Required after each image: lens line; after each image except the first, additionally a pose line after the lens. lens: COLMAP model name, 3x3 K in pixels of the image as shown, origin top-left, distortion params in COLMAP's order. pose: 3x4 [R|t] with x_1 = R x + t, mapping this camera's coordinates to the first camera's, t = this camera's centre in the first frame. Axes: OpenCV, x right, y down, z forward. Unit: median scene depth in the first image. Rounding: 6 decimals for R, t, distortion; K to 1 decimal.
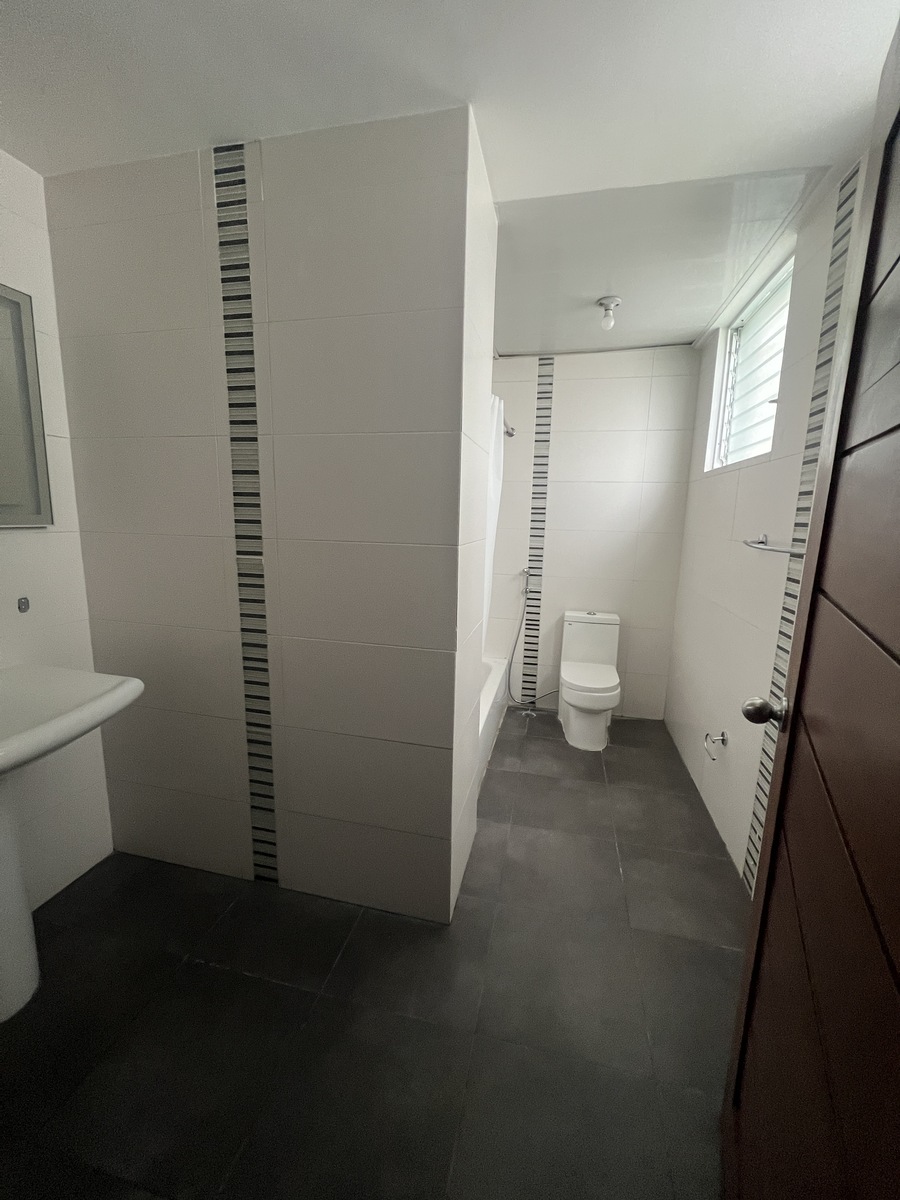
lens RADIAL K [[481.3, 0, 450.4], [0, 481.3, 598.5], [0, 0, 1]] dist [-0.002915, -0.000518]
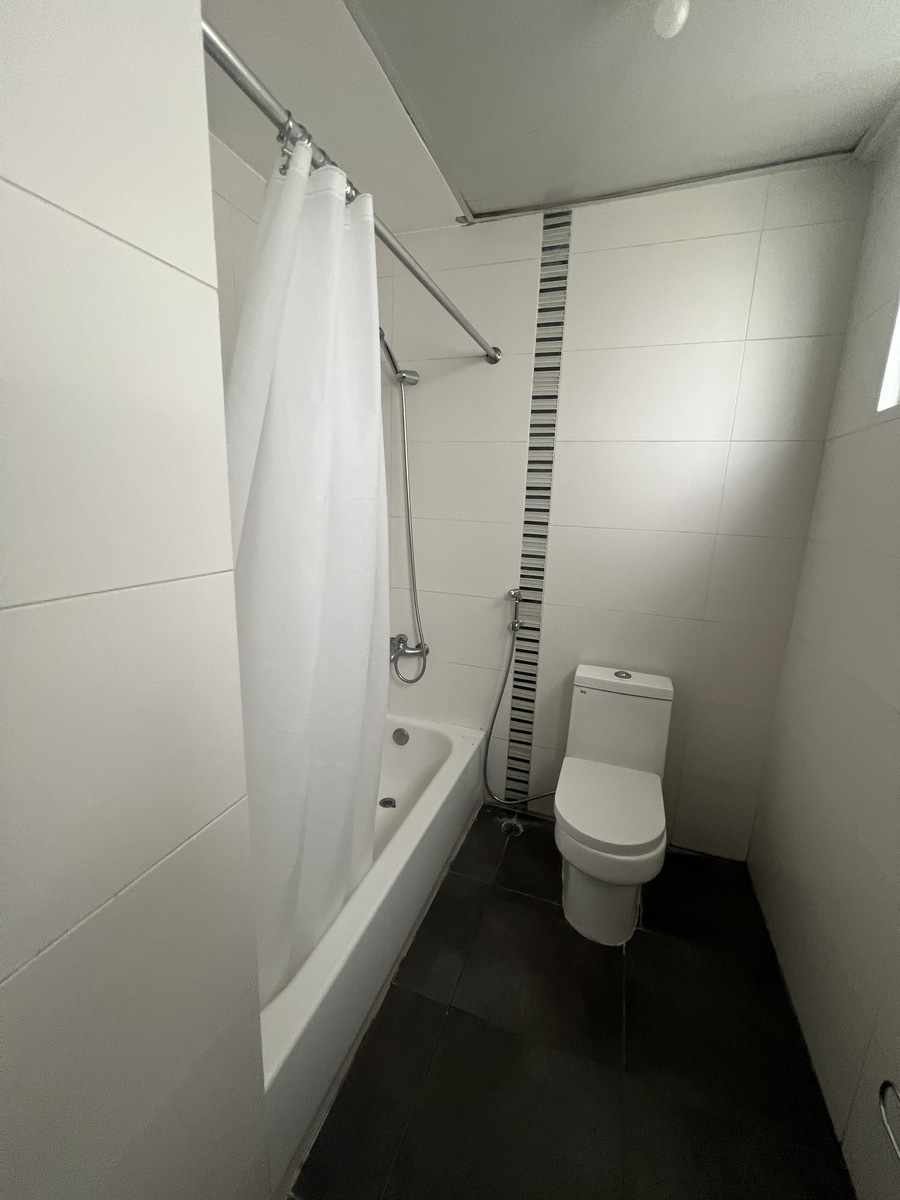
lens RADIAL K [[481.3, 0, 447.5], [0, 481.3, 598.2], [0, 0, 1]] dist [-0.002915, -0.000518]
pose [[0.992050, 0.037198, -0.120222, 0.148527], [-0.033027, 0.998788, 0.036507, -0.071852], [0.121434, -0.032246, 0.992076, 0.402765]]
